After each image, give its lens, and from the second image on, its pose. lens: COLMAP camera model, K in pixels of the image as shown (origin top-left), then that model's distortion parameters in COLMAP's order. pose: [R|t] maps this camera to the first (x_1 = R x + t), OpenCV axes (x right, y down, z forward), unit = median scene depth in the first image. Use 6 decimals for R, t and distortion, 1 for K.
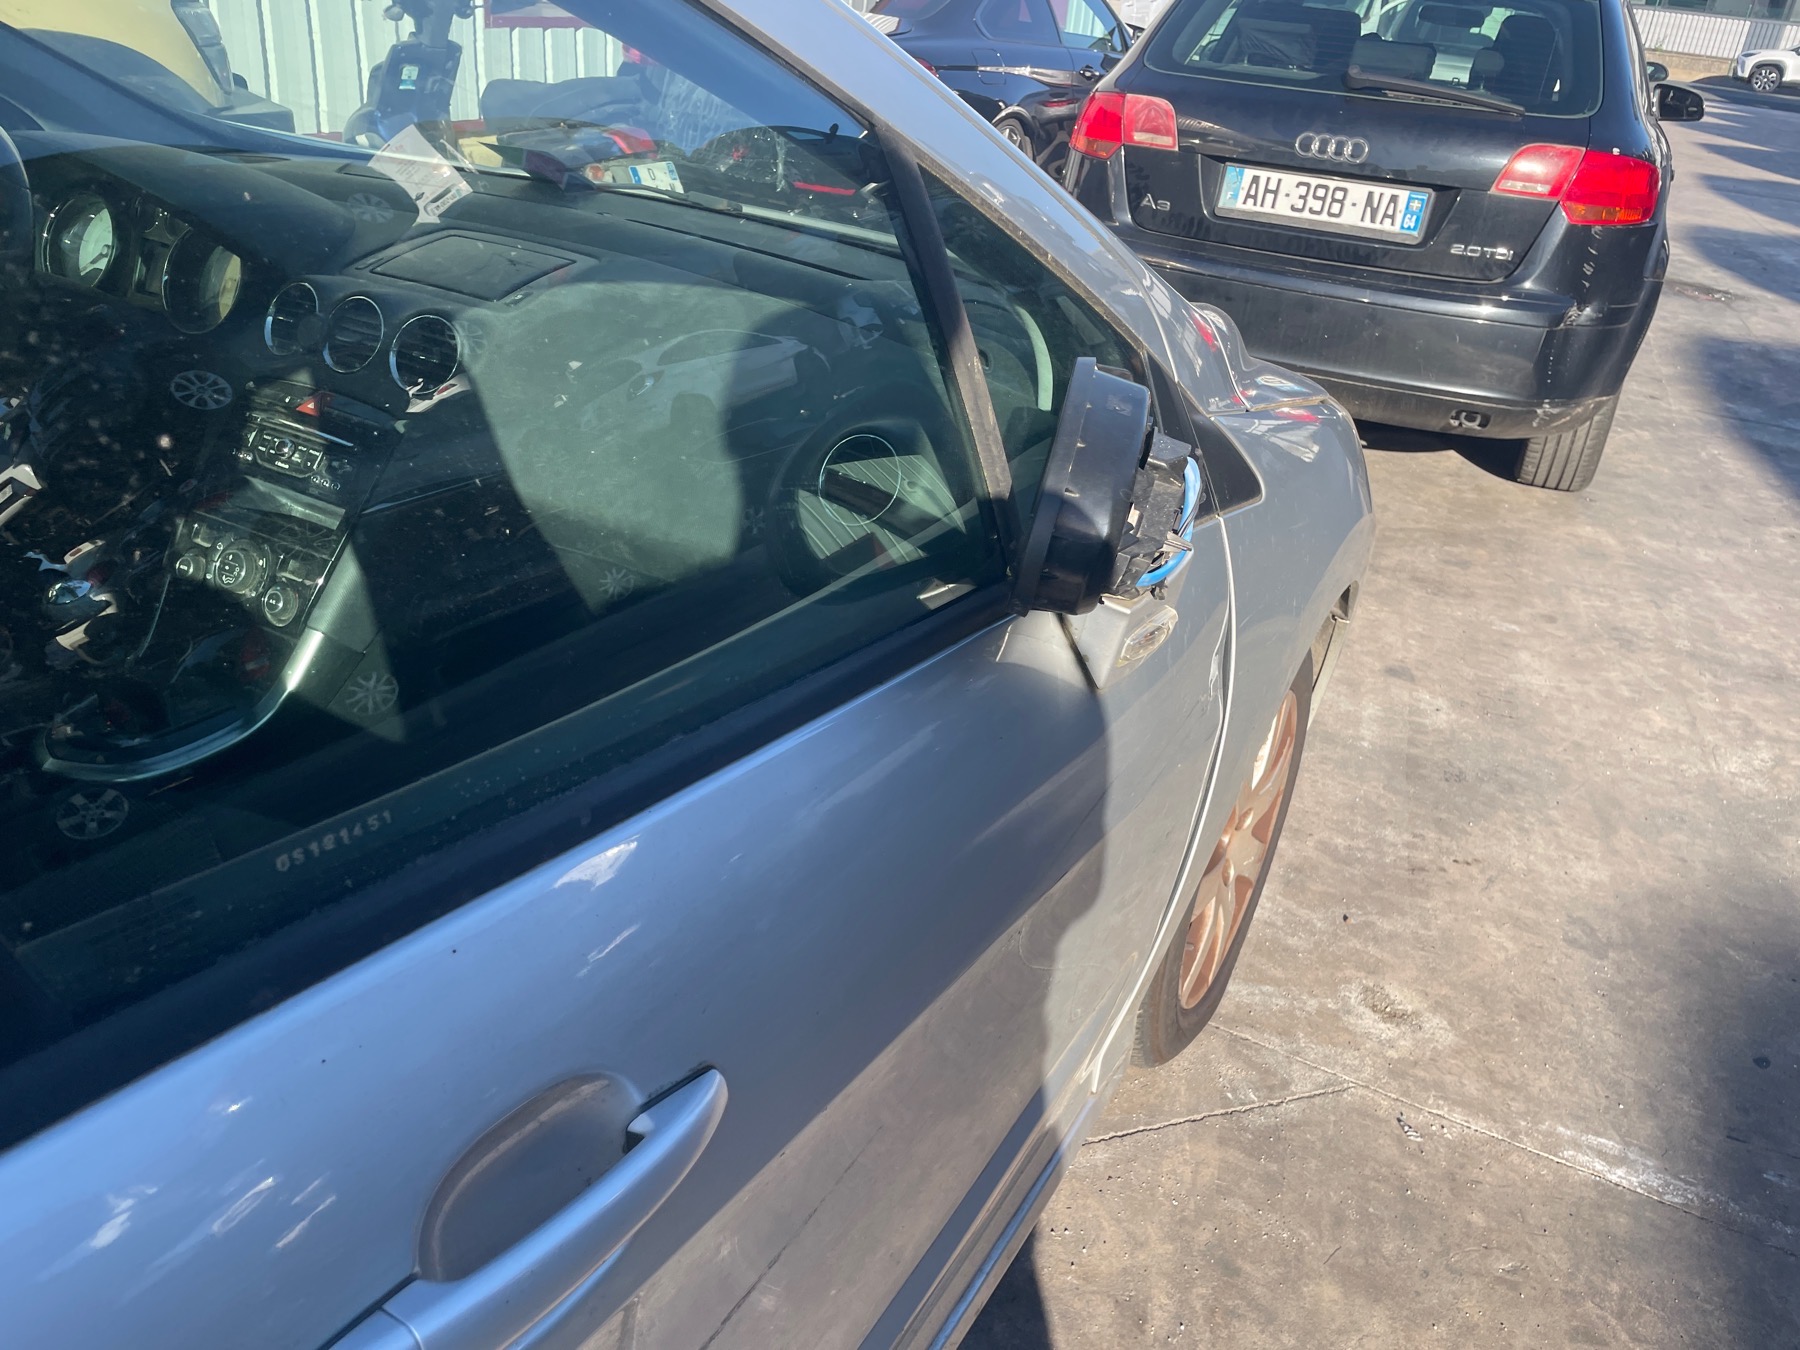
lens RADIAL K [[1322.6, 0, 900.0], [0, 1322.6, 675.0], [0, 0, 1]] dist [0.084651, -0.099915]
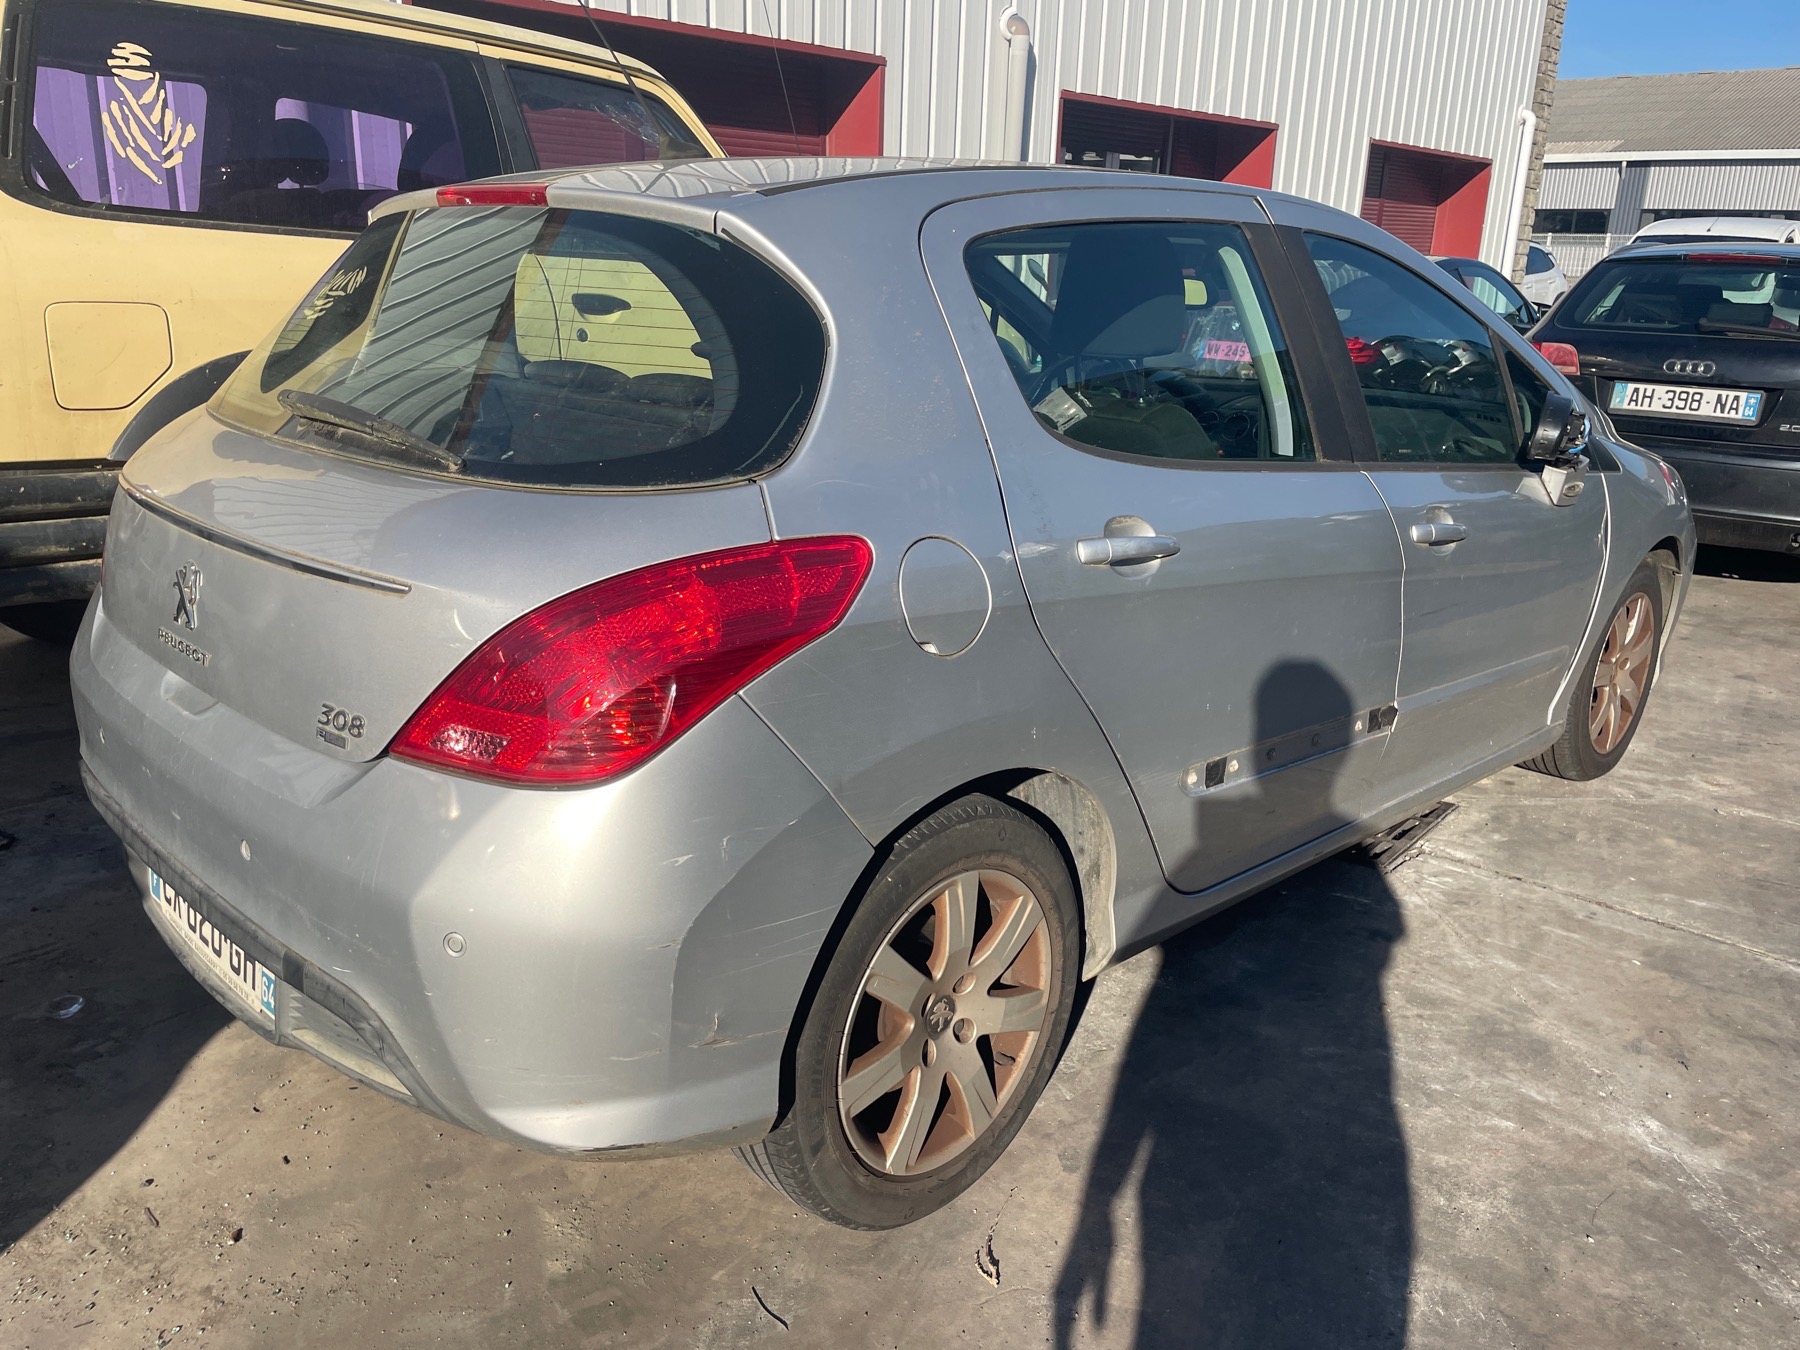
lens RADIAL K [[1322.6, 0, 900.0], [0, 1322.6, 675.0], [0, 0, 1]] dist [0.084651, -0.099915]
pose [[0.963275, 0.019428, -0.267812, -0.131034], [-0.071432, 0.979980, -0.185839, 0.304151], [0.258840, 0.198144, 0.945379, -0.625520]]
